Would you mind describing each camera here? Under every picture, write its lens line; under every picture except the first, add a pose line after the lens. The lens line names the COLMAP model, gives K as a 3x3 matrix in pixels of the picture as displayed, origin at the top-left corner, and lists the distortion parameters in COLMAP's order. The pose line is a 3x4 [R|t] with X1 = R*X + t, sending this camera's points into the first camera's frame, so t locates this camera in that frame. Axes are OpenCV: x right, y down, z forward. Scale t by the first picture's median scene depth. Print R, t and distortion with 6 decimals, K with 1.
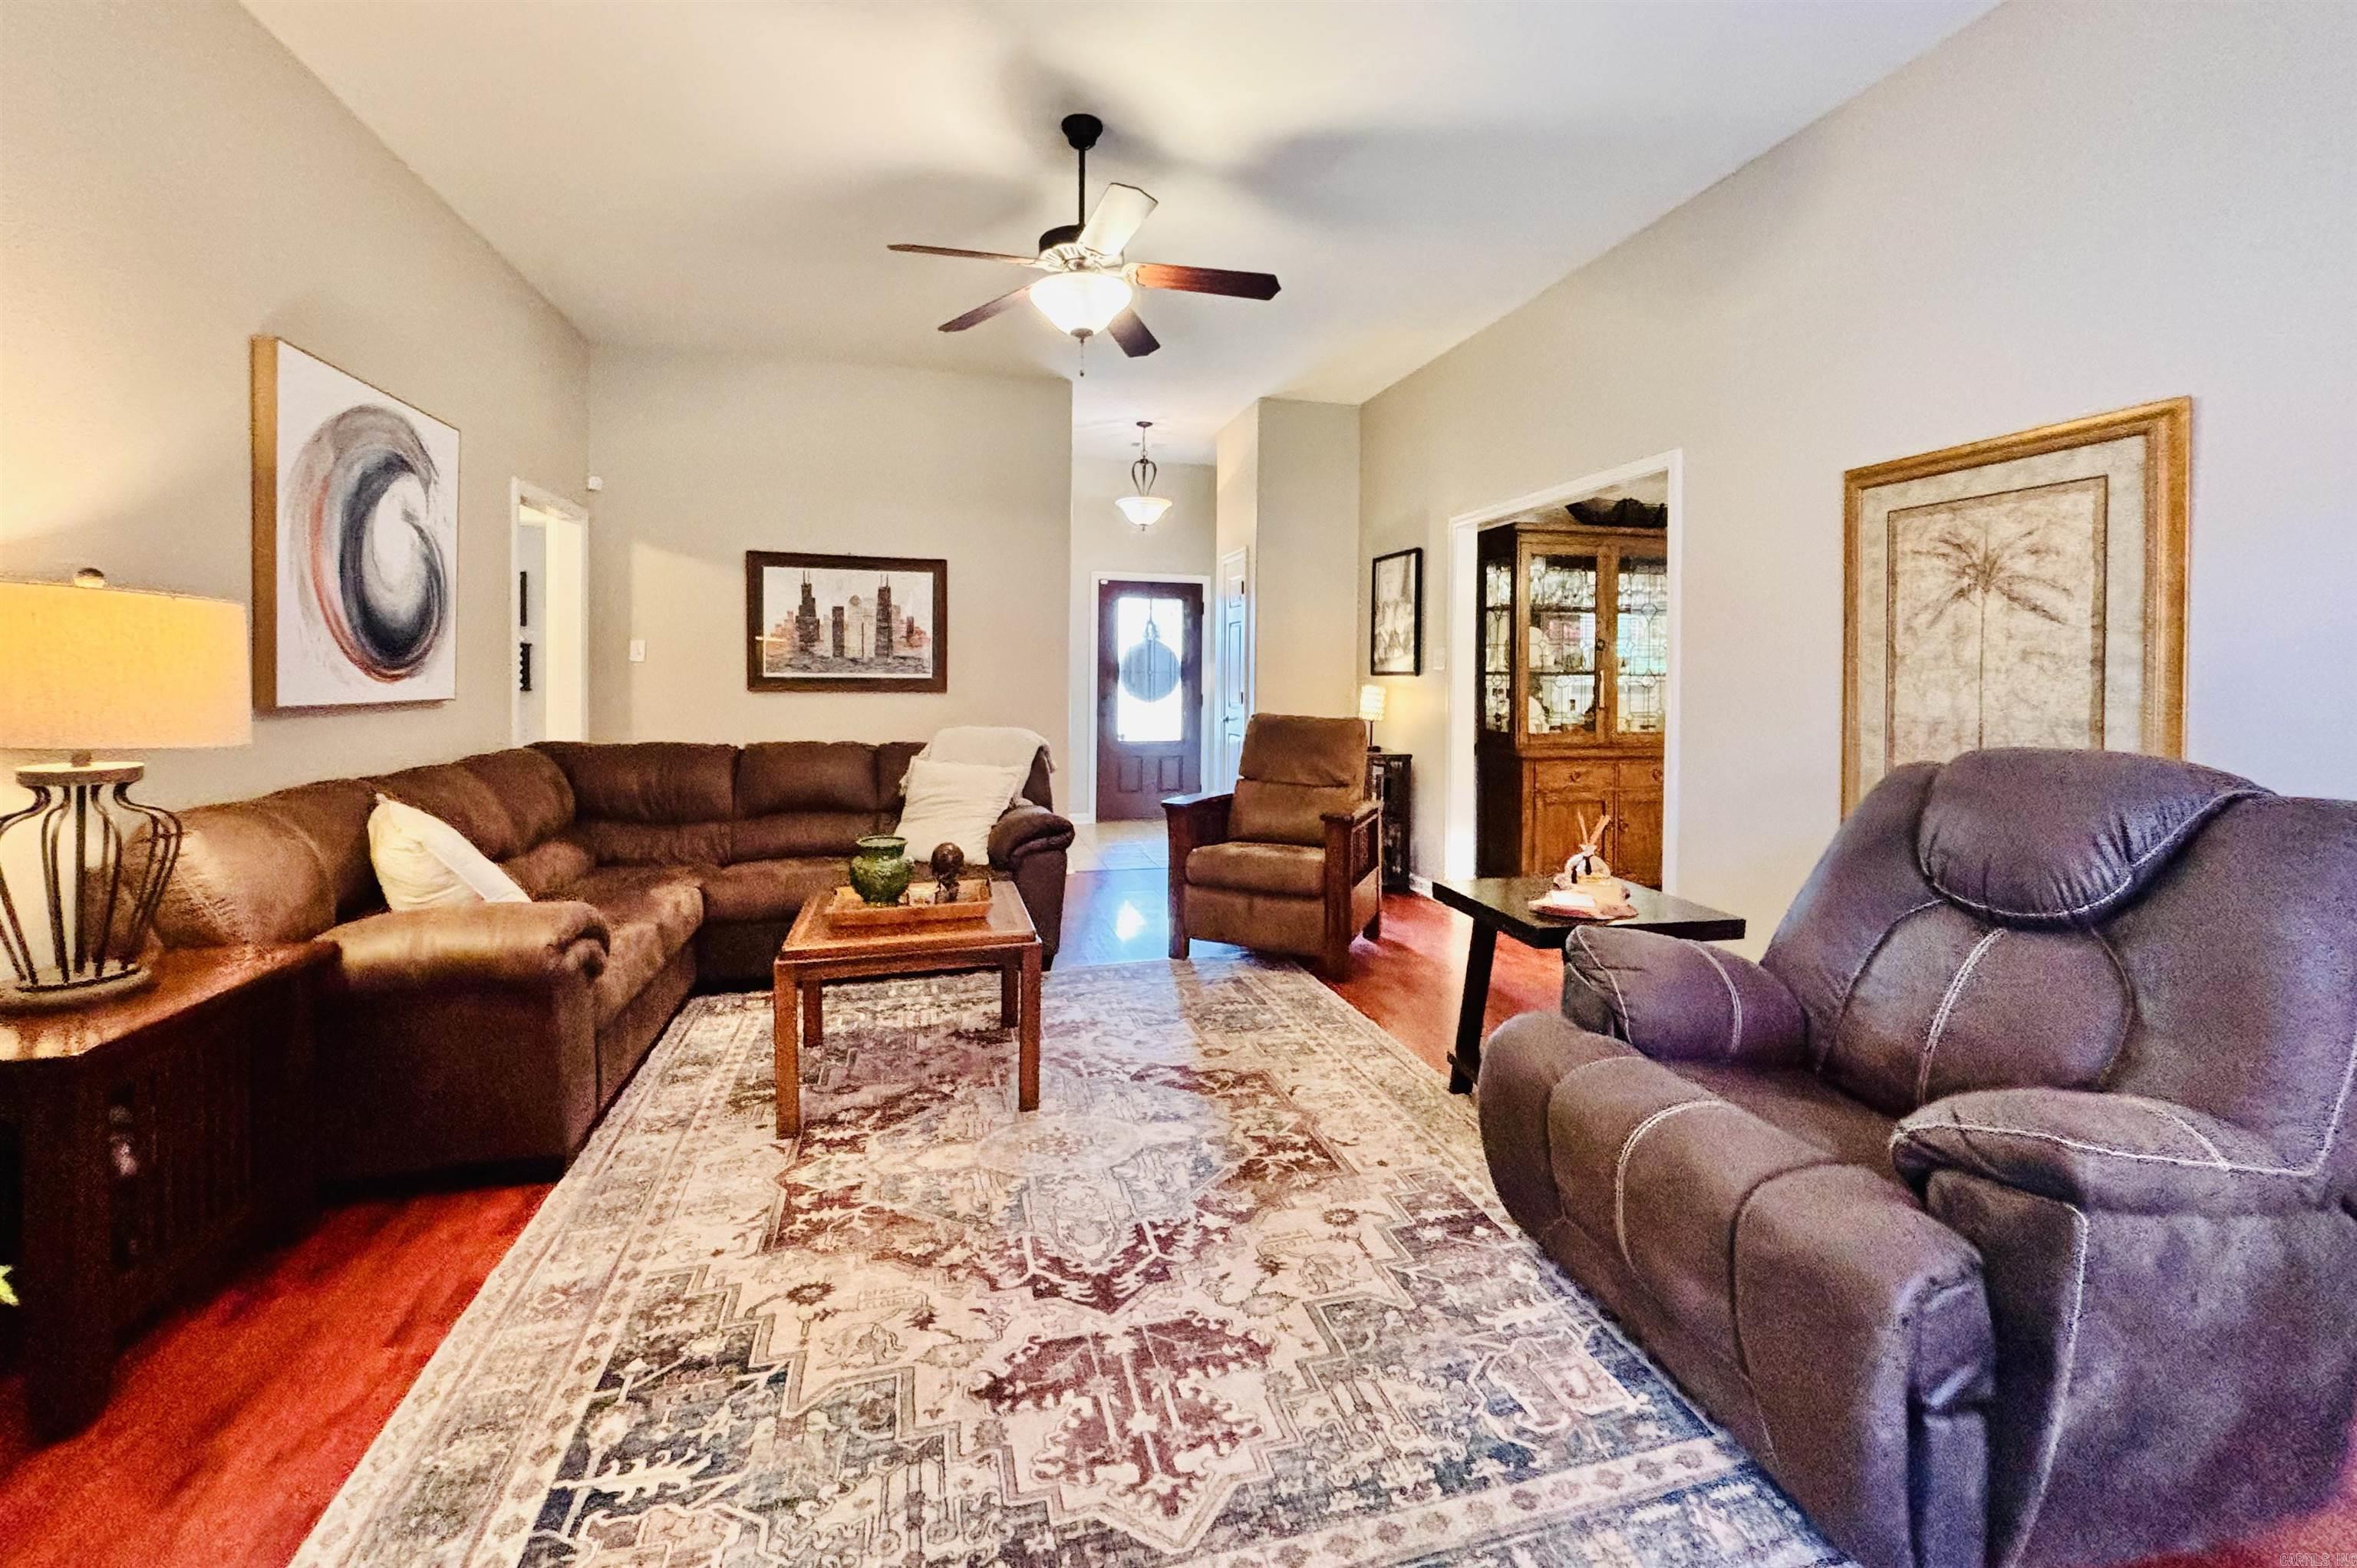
lens RADIAL K [[955.3, 0, 1175.7], [0, 955.3, 684.5], [0, 0, 1]] dist [-0.012783, 0.012292]
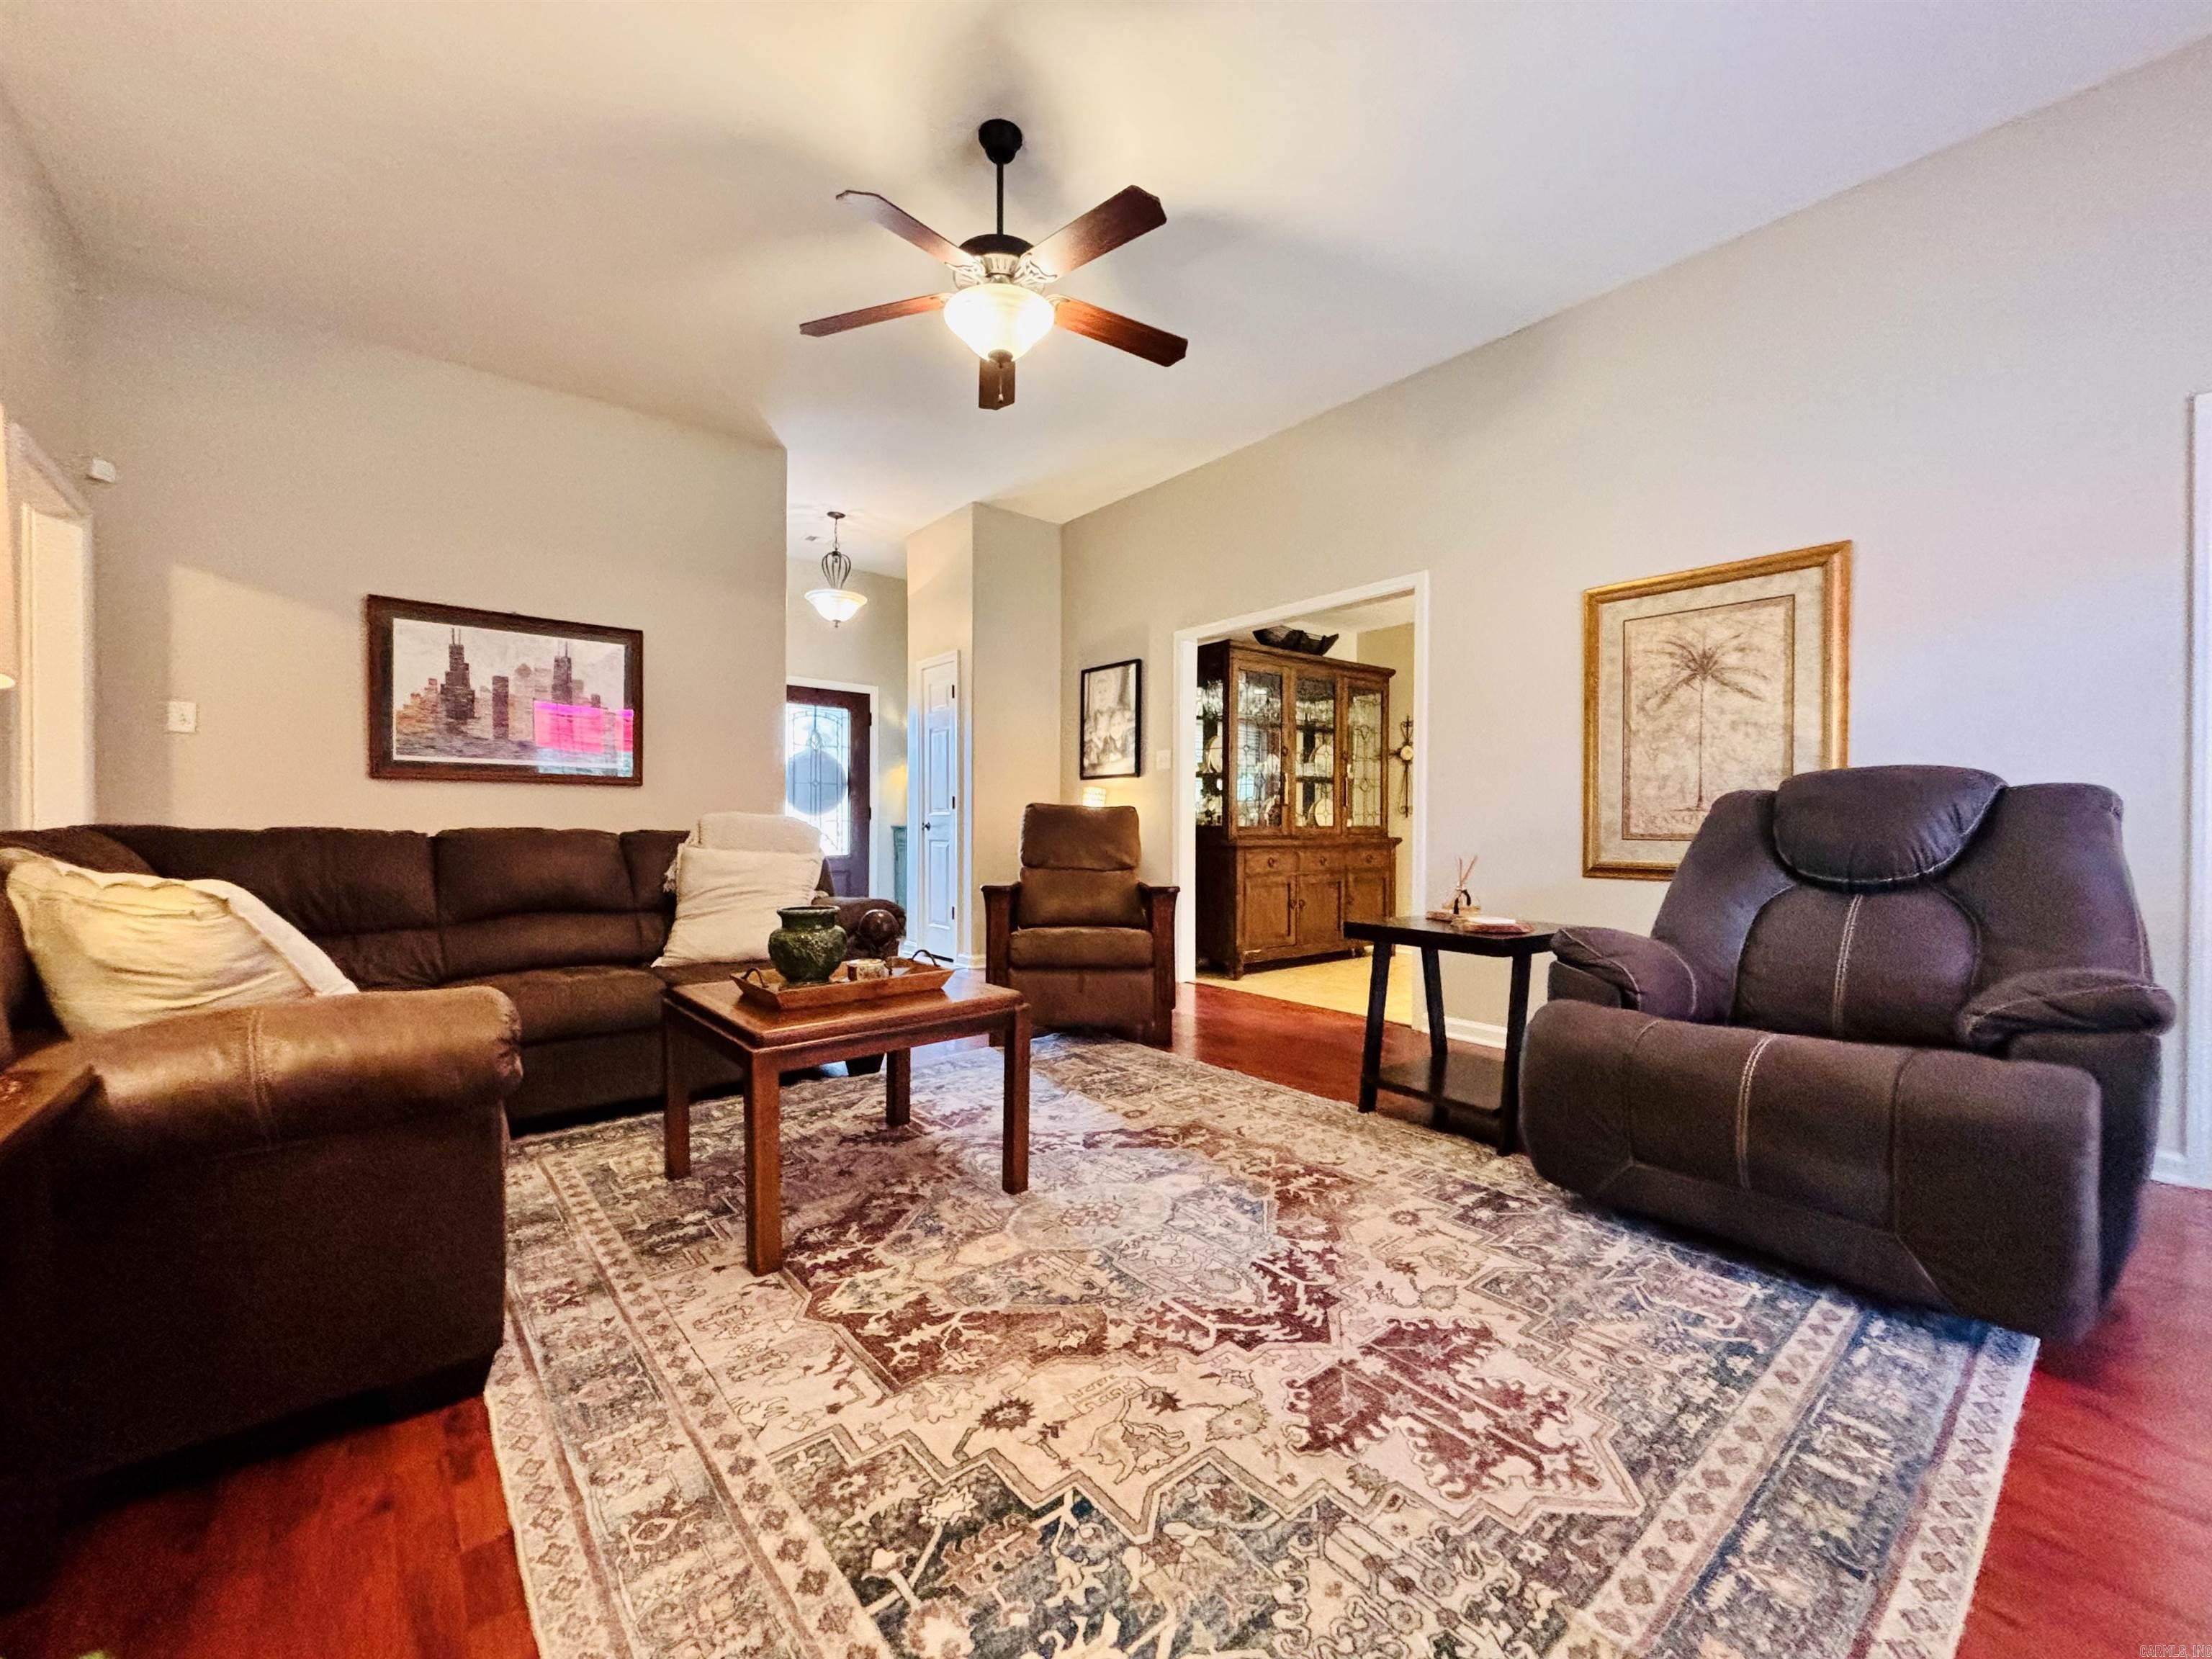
lens RADIAL K [[892.4, 0, 1101.4], [0, 892.4, 832.6], [0, 0, 1]] dist [0.000089, 0.000275]
pose [[0.906253, -0.006920, 0.422679, -0.447362], [0.006222, 0.999976, 0.003032, 0.106883], [-0.422690, -0.000118, 0.906274, 0.206163]]
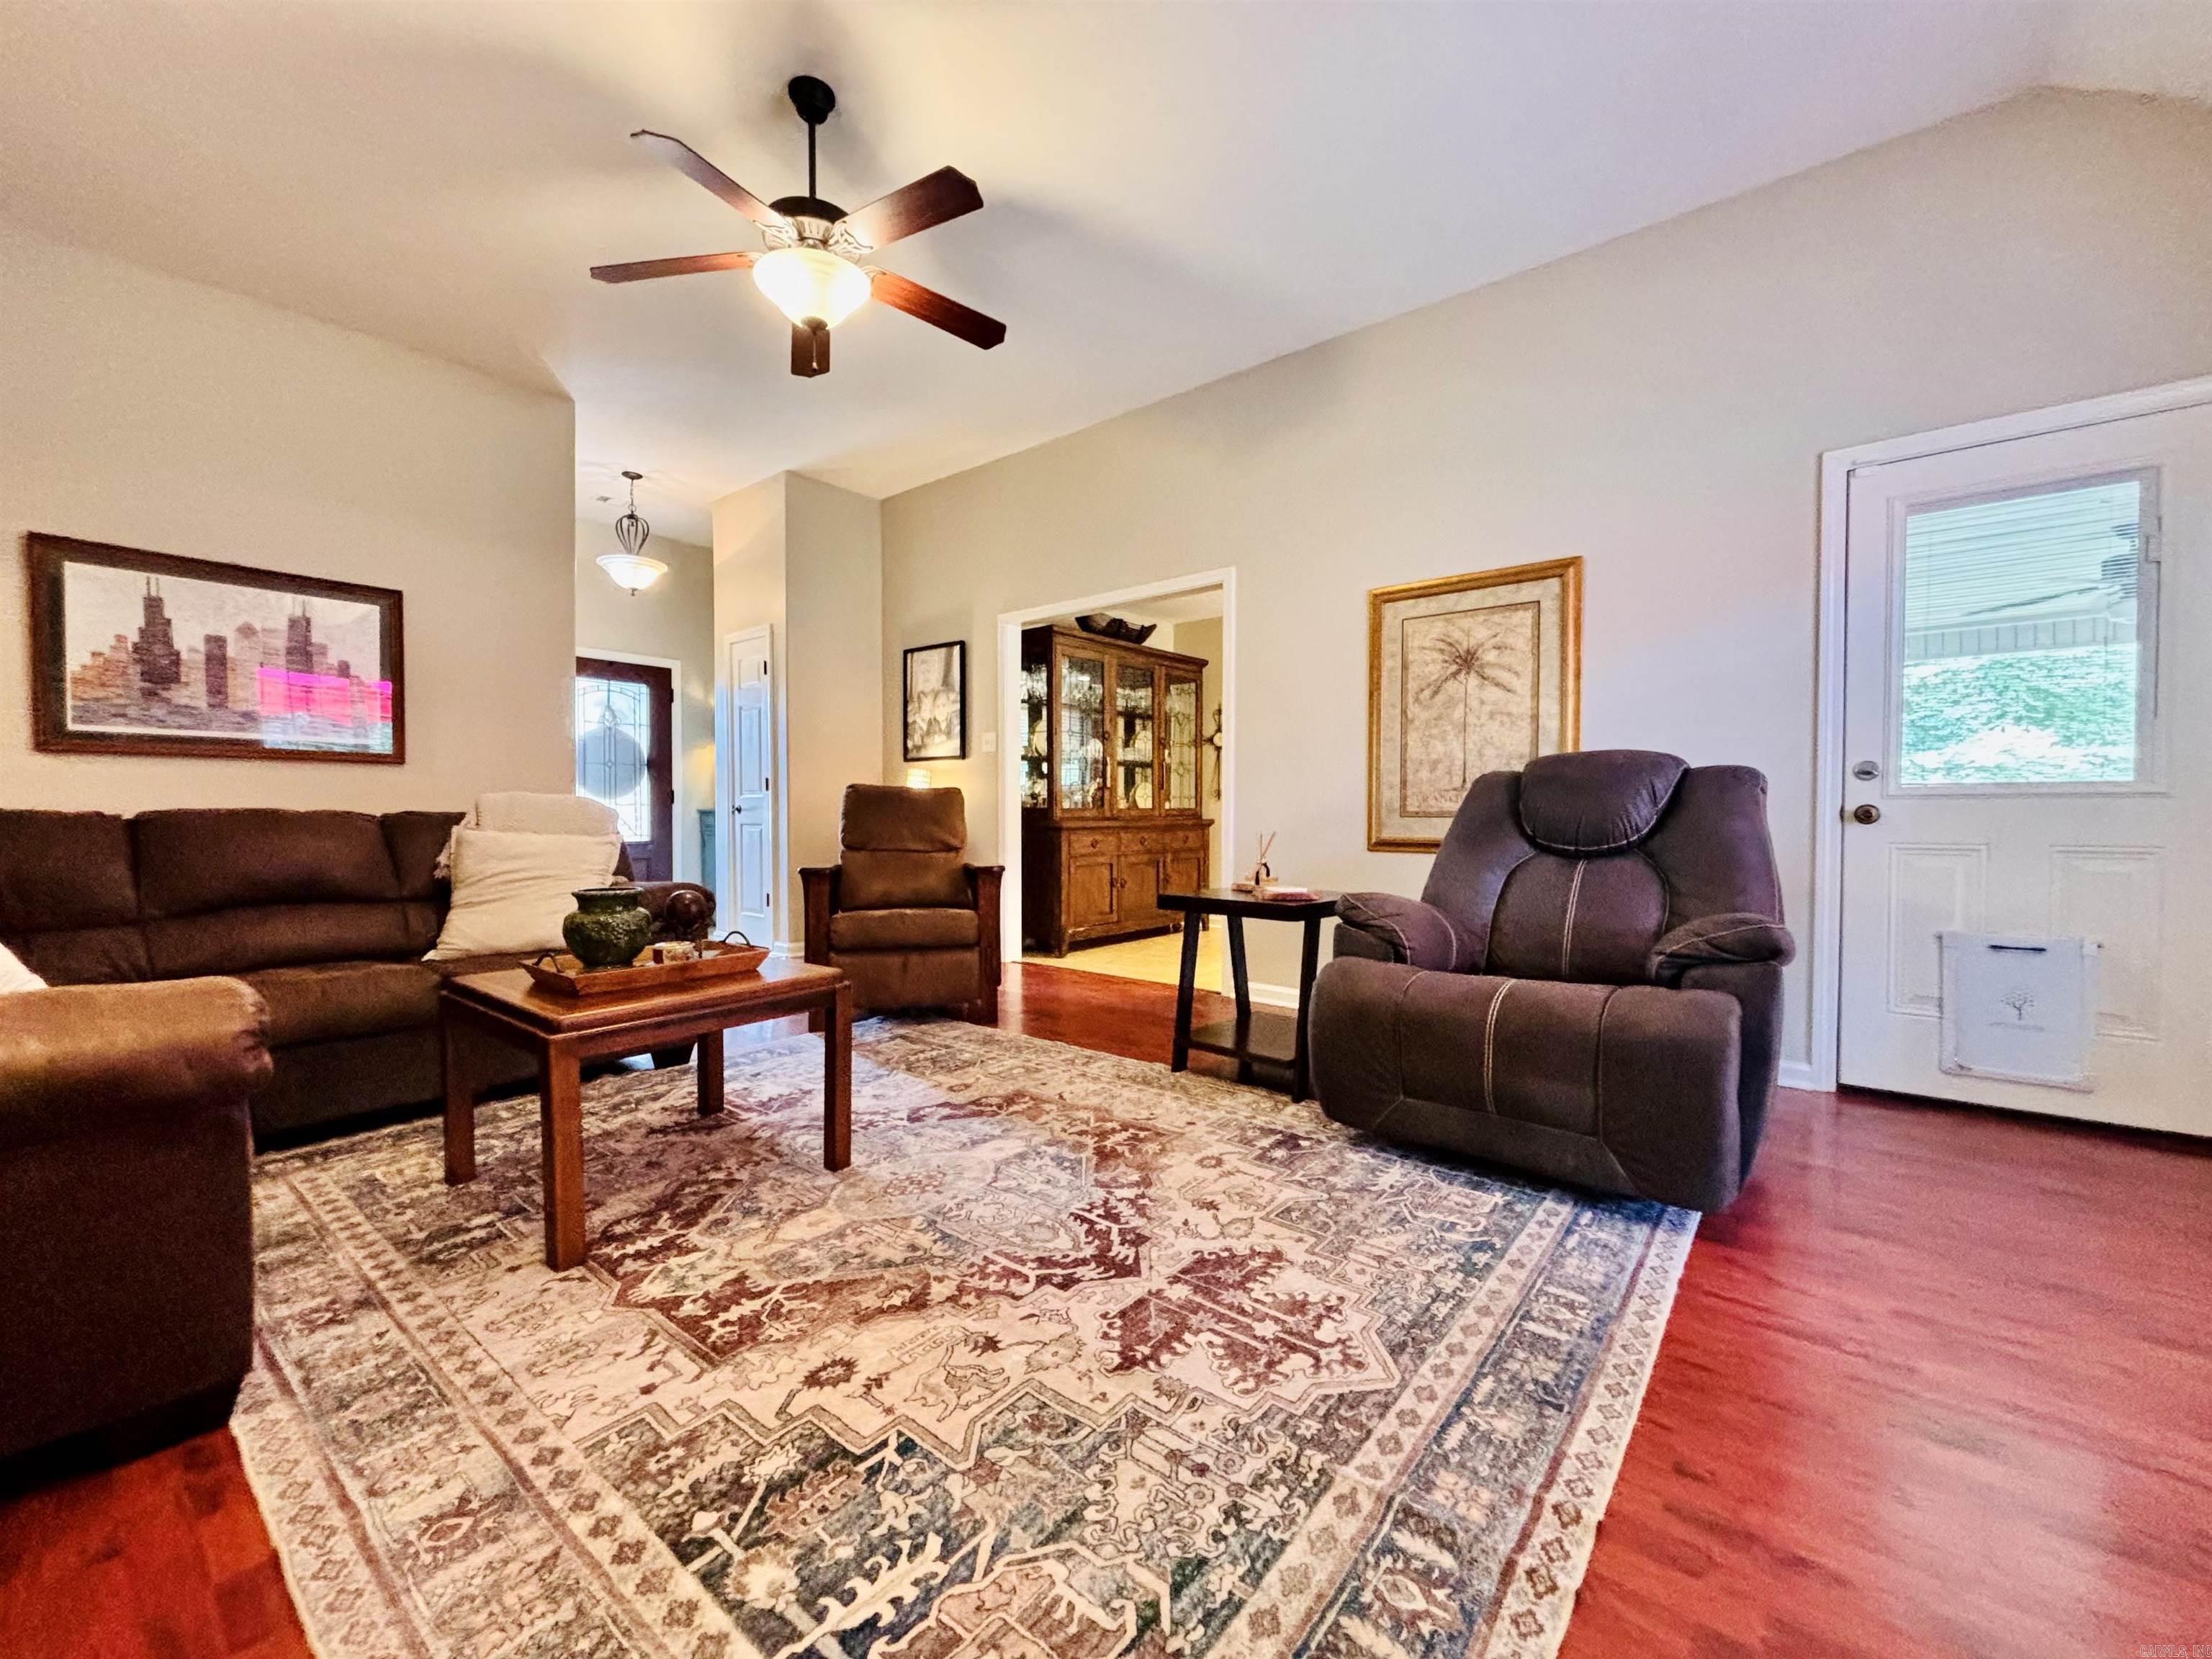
lens RADIAL K [[893.3, 0, 1096.4], [0, 893.3, 829.6], [0, 0, 1]] dist [0.005387, 0.000452]
pose [[0.810925, -0.018596, 0.584854, -0.457403], [0.010596, 0.999798, 0.017098, 0.116818], [-0.585054, -0.007669, 0.810958, 0.178063]]
